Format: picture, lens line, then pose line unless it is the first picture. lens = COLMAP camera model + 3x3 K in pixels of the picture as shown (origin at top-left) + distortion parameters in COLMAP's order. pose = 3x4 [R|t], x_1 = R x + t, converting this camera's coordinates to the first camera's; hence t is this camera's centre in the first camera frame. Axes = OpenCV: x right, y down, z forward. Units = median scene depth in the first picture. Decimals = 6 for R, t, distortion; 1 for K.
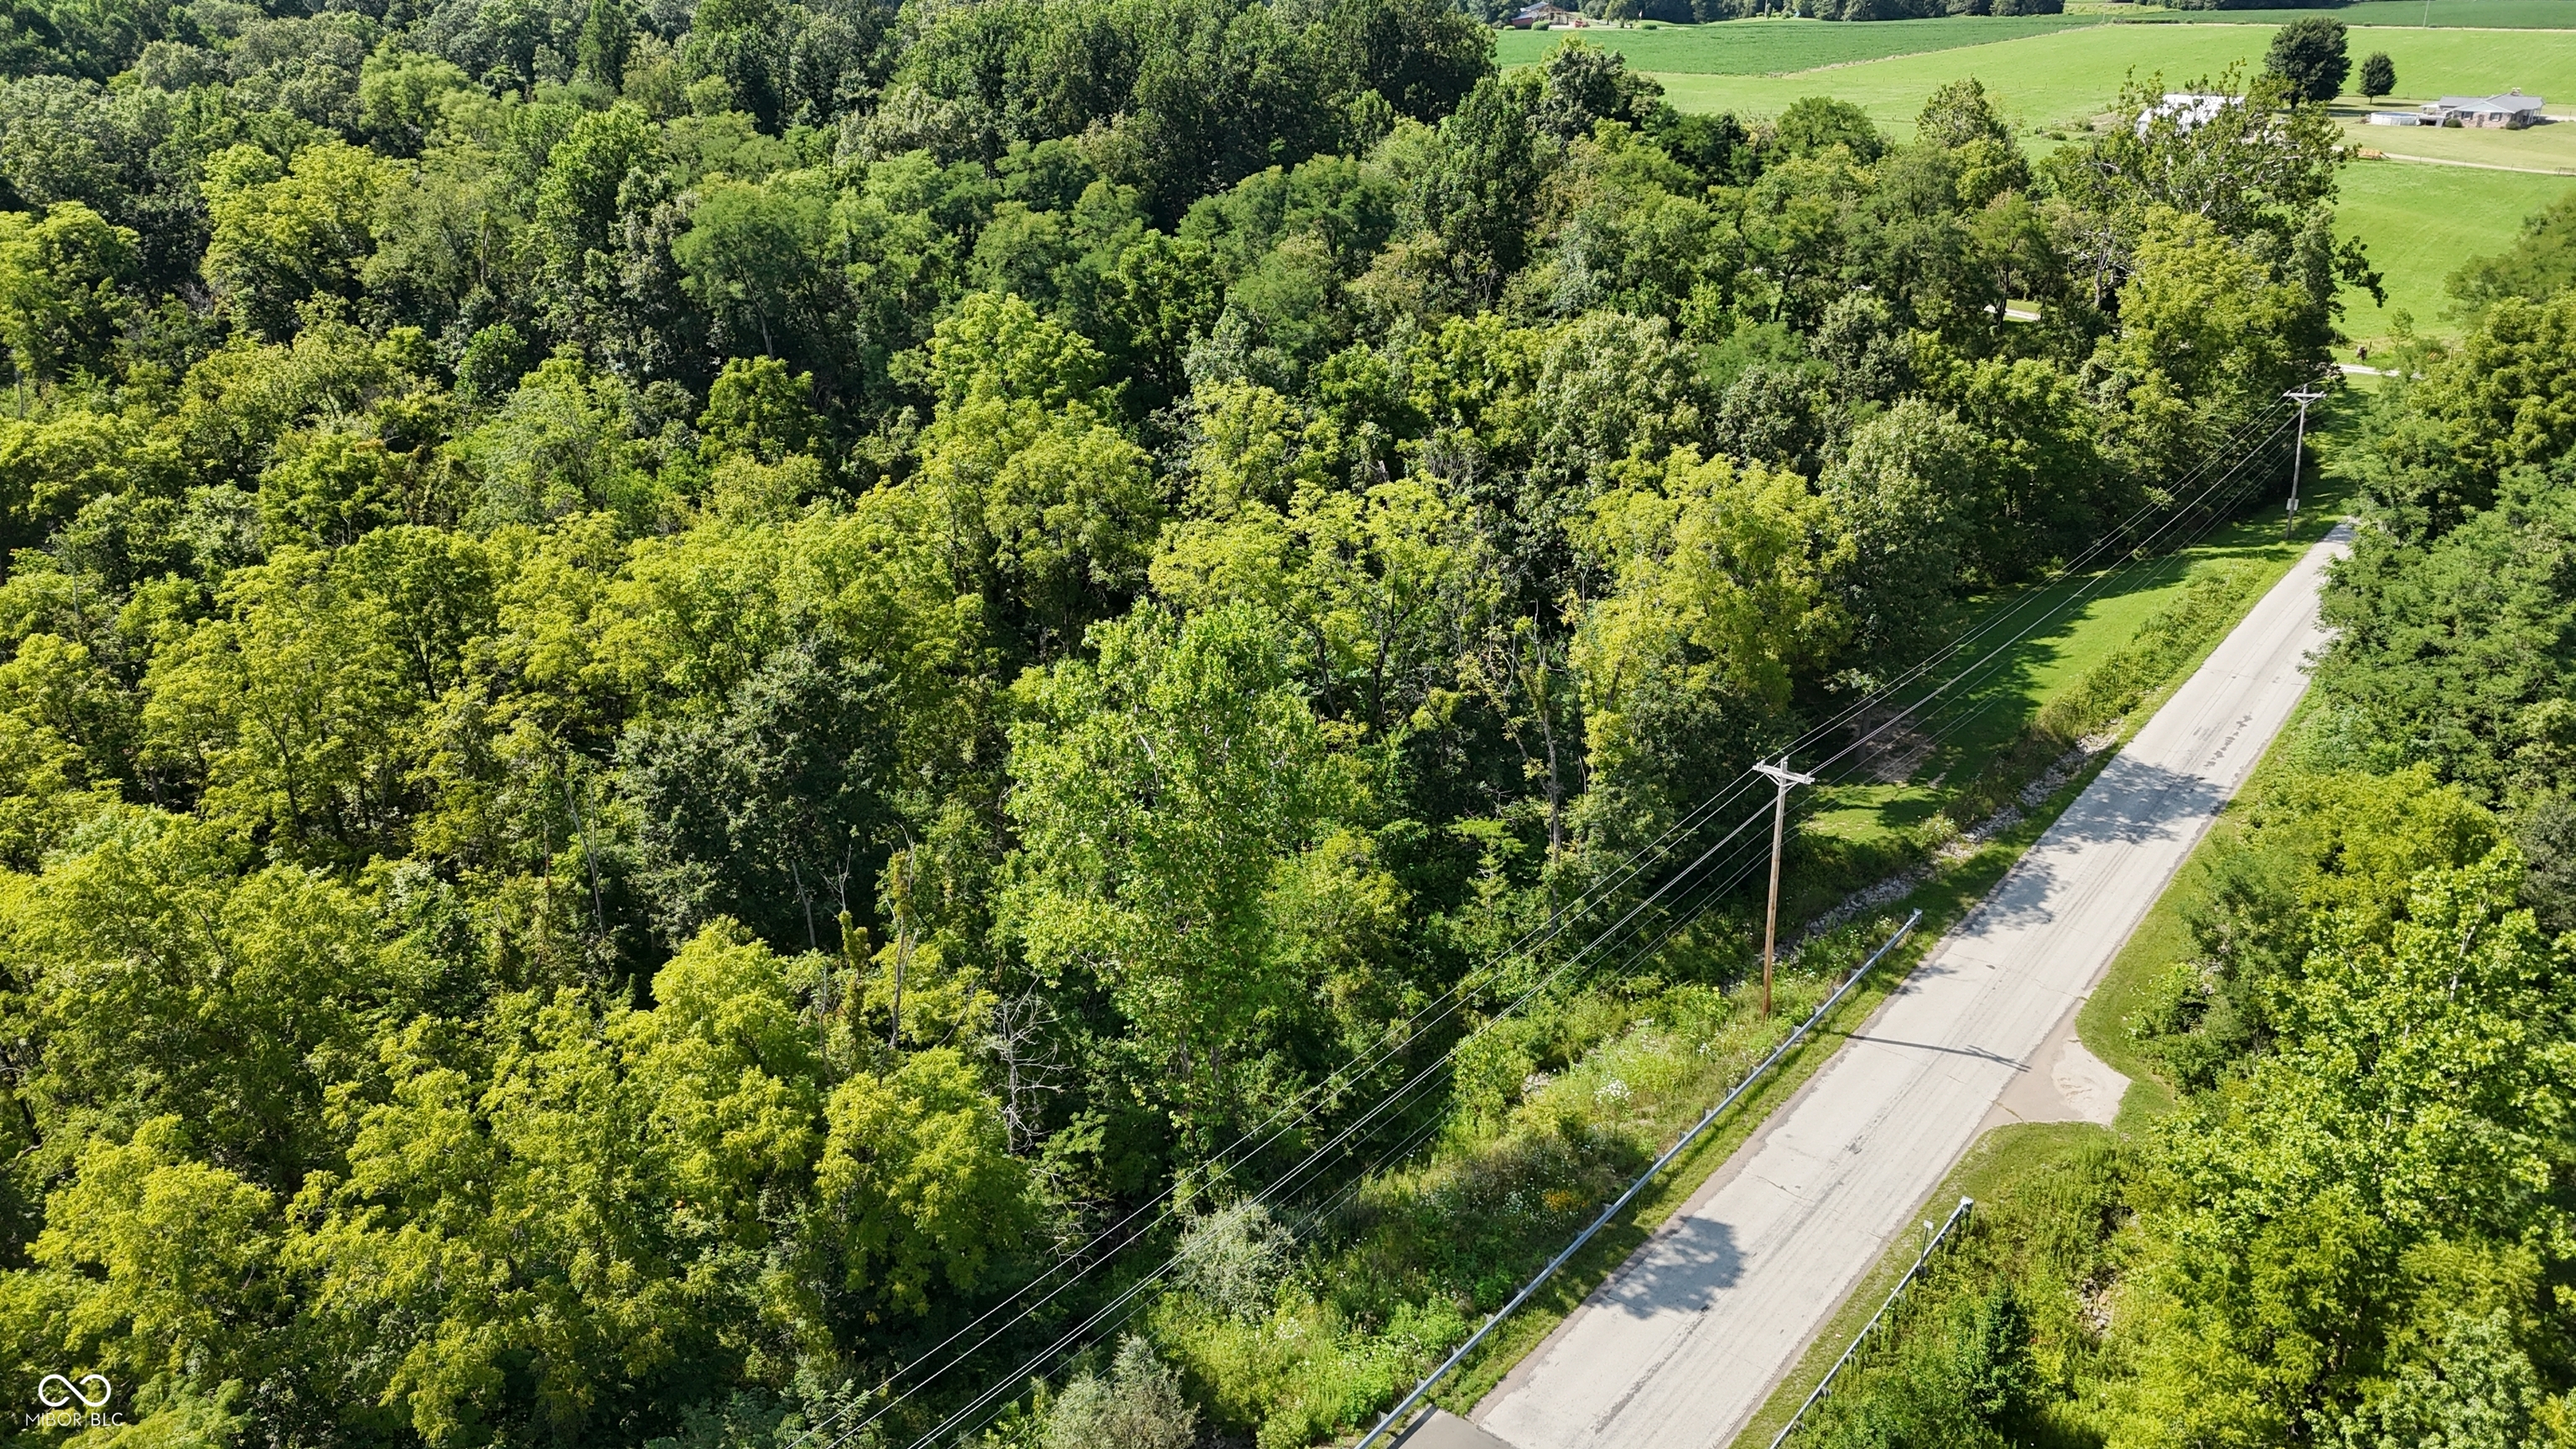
lens RADIAL K [[1931.6, 0, 1288.0], [0, 1931.6, 724.5], [0, 0, 1]] dist [0.083188, -0.083972]
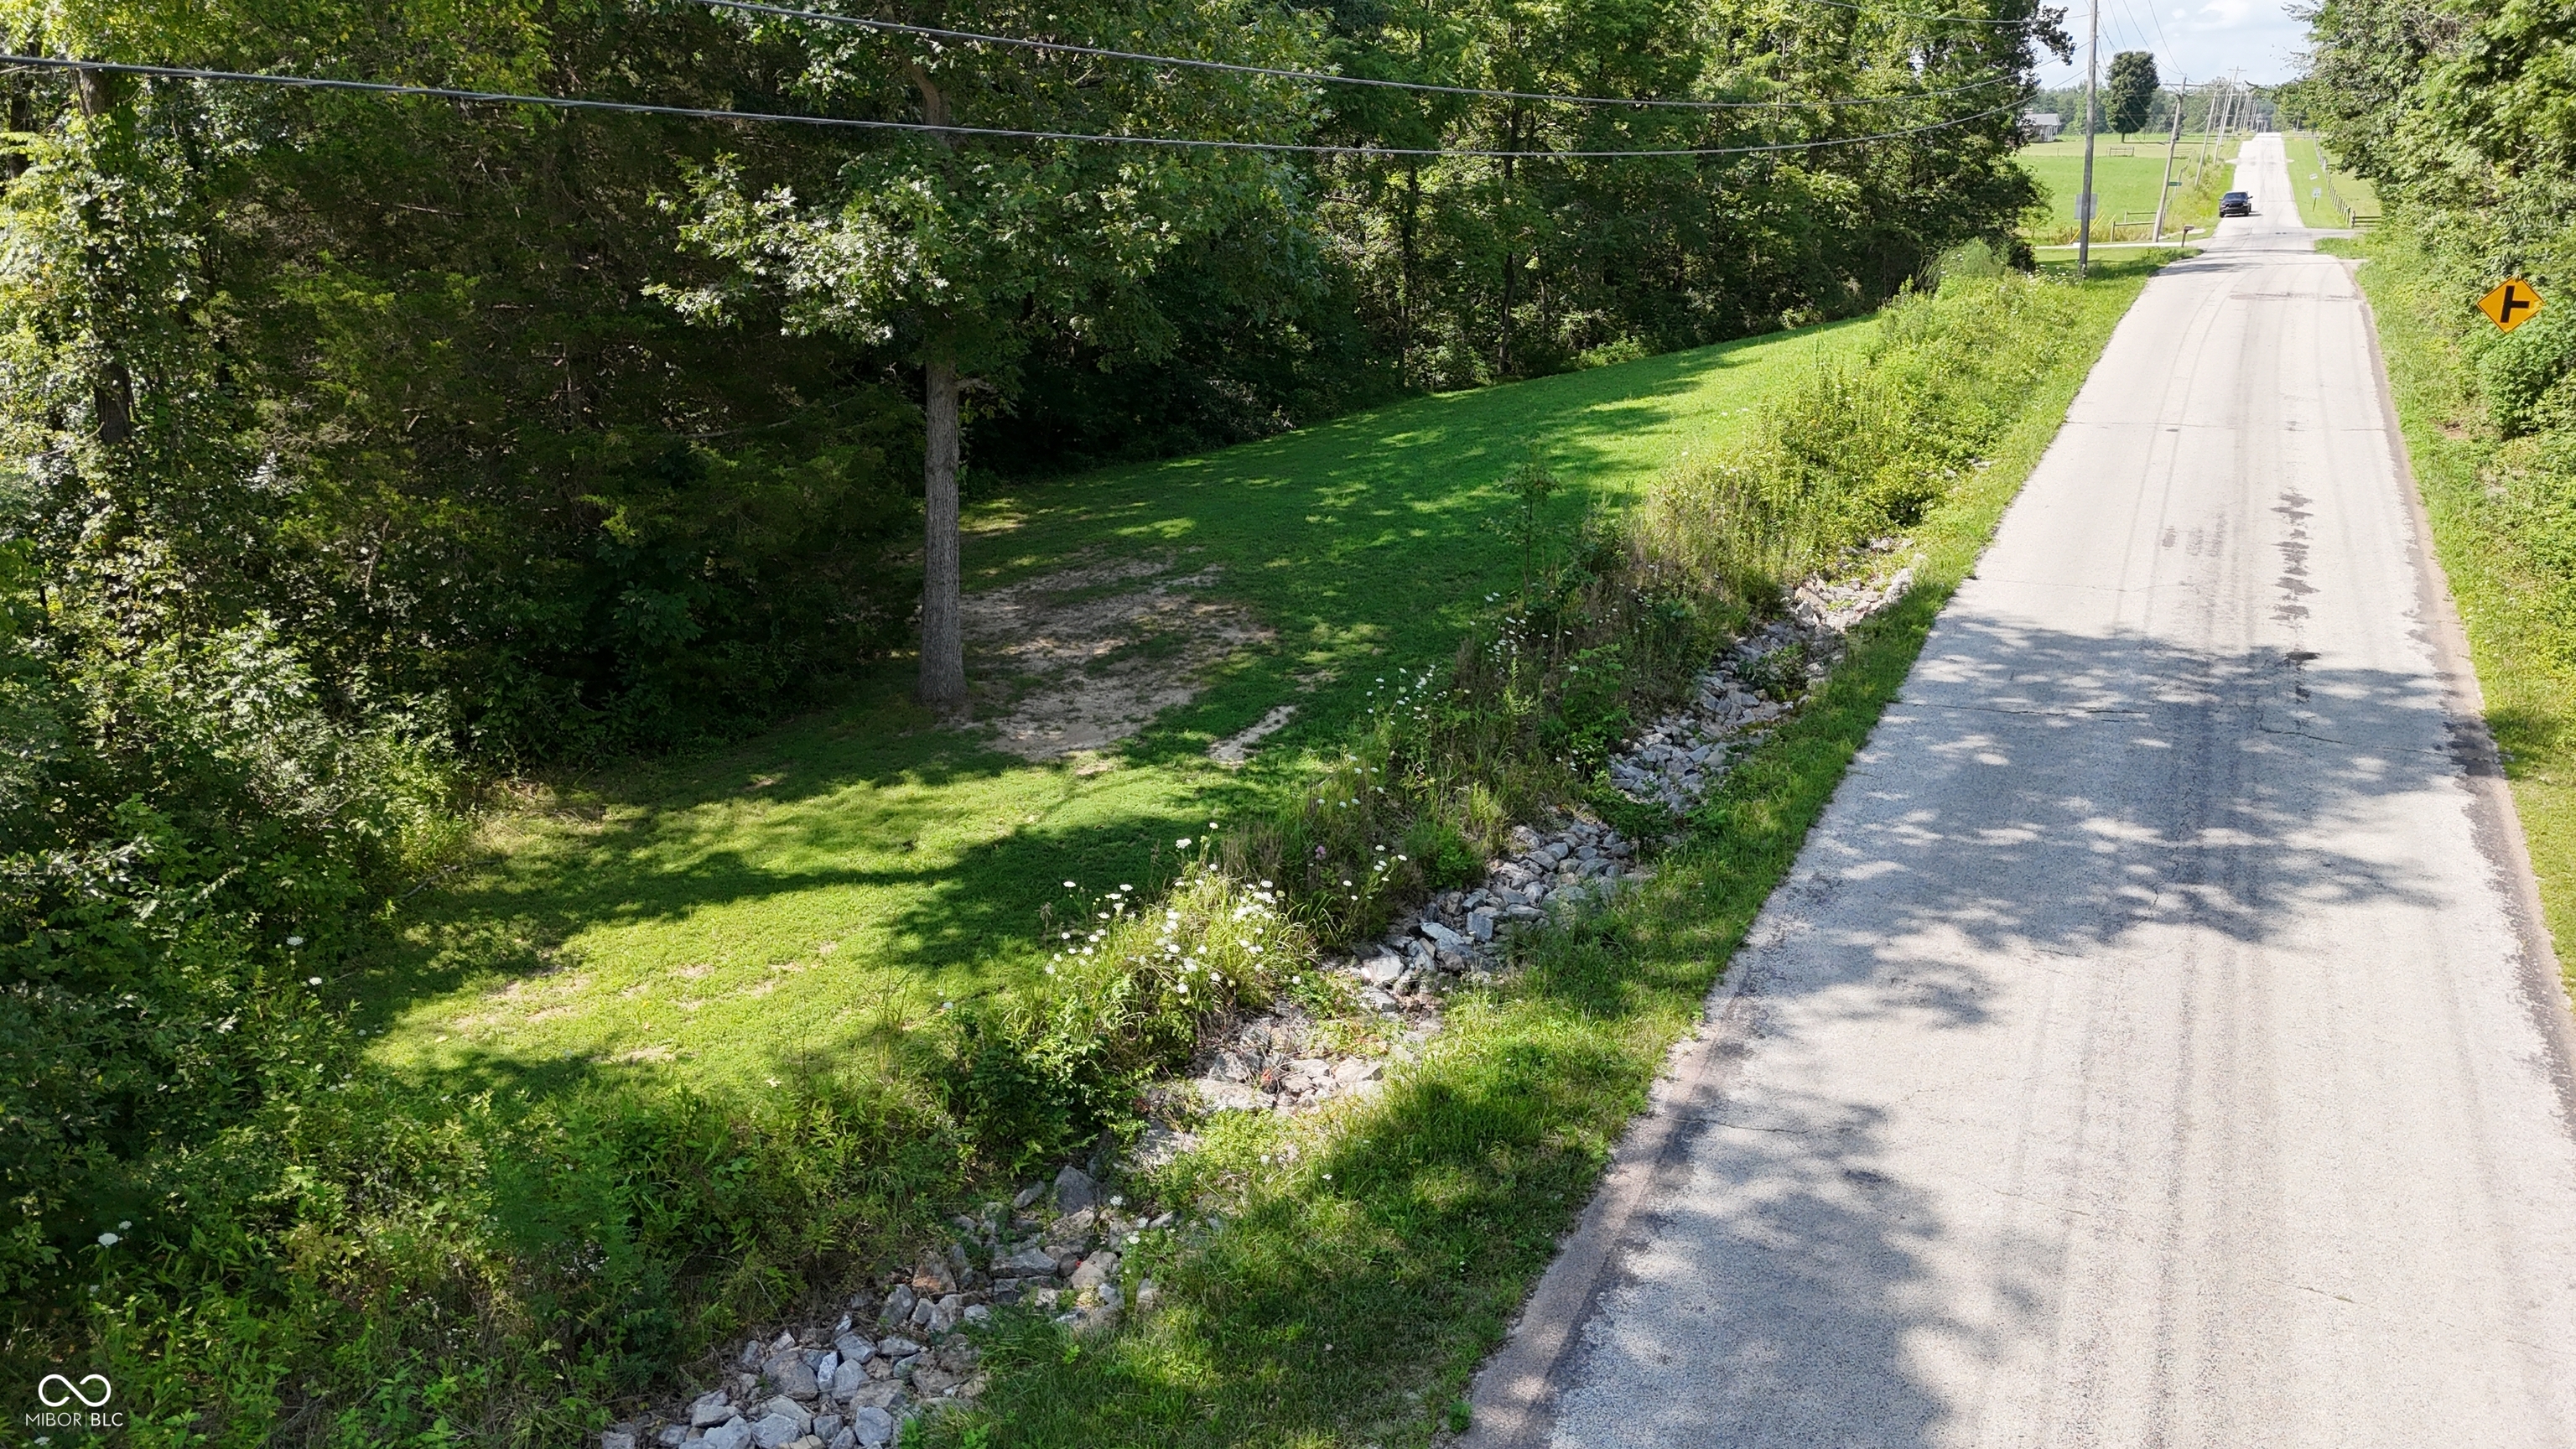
lens RADIAL K [[1909.9, 0, 1288.0], [0, 1909.9, 724.5], [0, 0, 1]] dist [0.049589, -0.009393]
pose [[0.975961, -0.062281, 0.208857, 0.333857], [0.083614, 0.991968, -0.094915, 0.054755], [-0.201268, 0.110097, 0.973329, 0.902864]]
